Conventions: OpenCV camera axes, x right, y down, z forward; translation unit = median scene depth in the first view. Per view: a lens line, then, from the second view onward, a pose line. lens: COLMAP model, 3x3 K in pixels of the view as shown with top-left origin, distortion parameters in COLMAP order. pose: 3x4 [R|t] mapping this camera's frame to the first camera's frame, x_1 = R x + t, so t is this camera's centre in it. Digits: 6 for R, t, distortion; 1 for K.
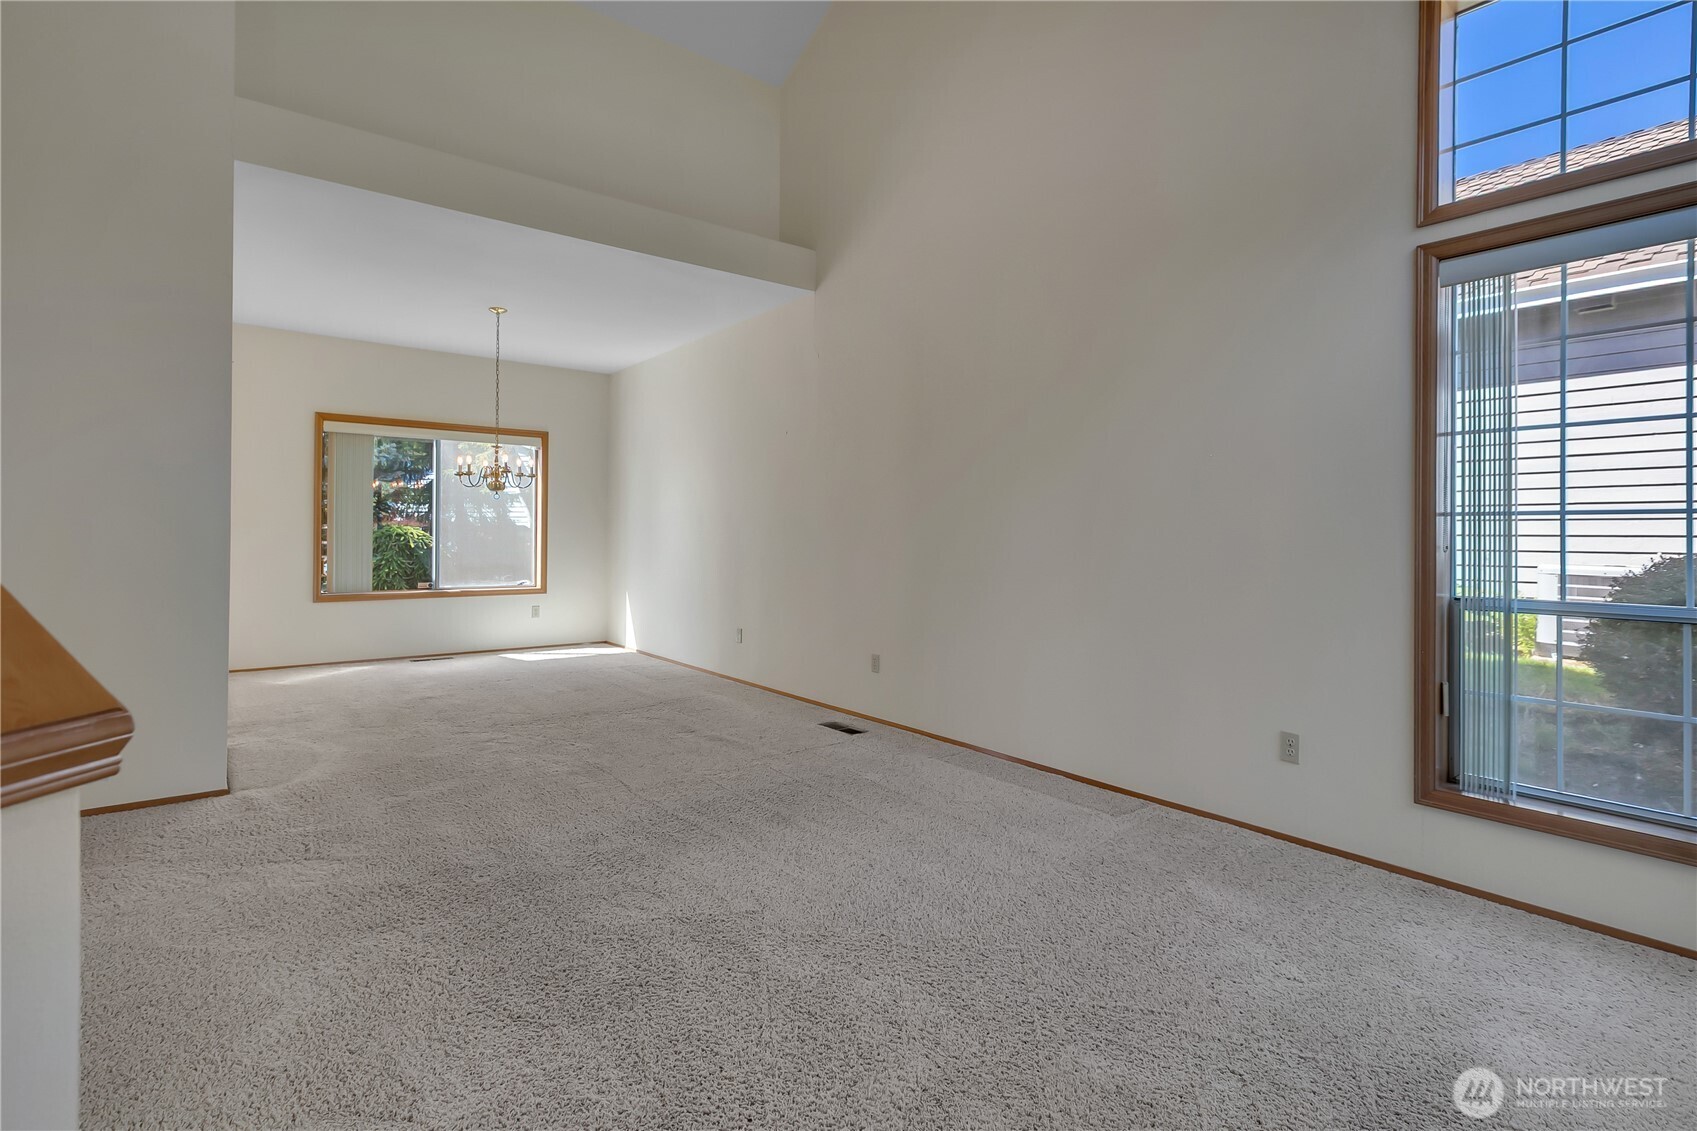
lens RADIAL K [[806.7, 0, 858.9], [0, 806.7, 536.3], [0, 0, 1]] dist [0.002019, 0.000414]
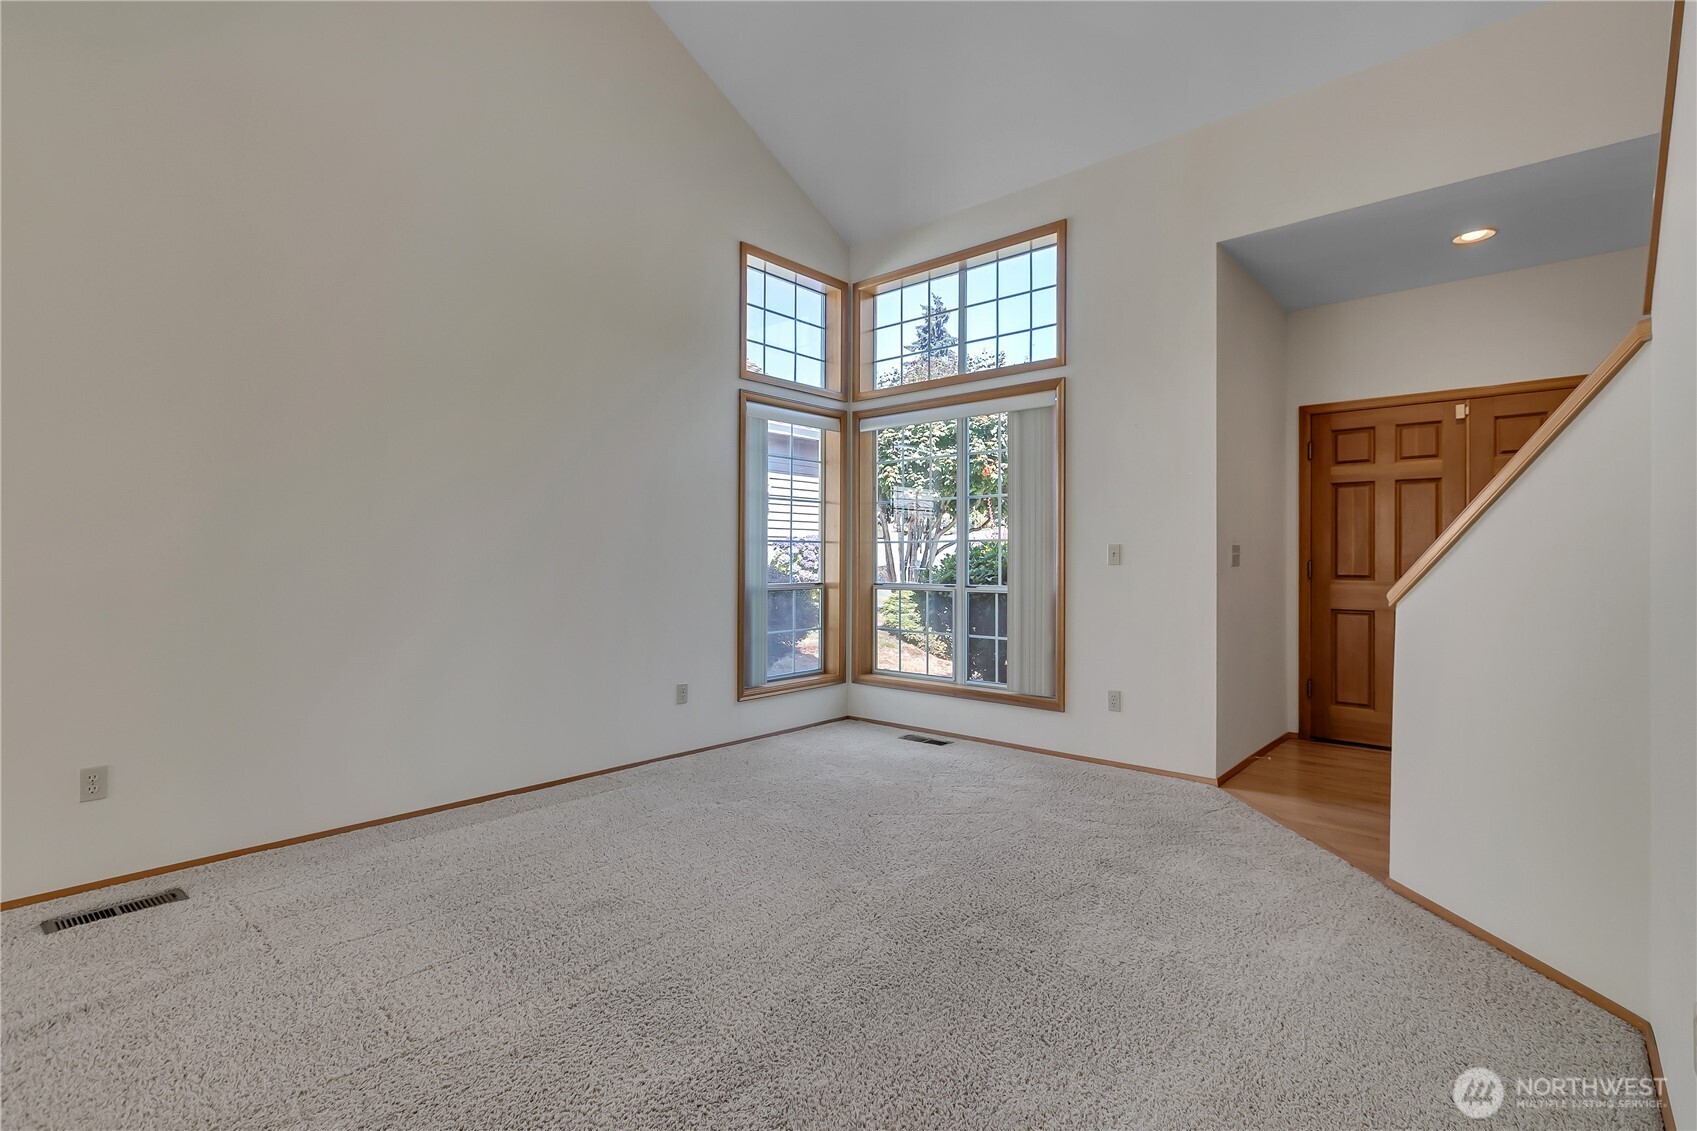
lens RADIAL K [[783.0, 0, 859.1], [0, 783.0, 548.1], [0, 0, 1]] dist [-0.001341, -0.000241]
pose [[-0.172339, 0.006666, 0.985015, -0.543186], [-0.001354, 0.999975, -0.007004, 0.002671], [-0.985037, -0.002541, -0.172326, 0.538323]]
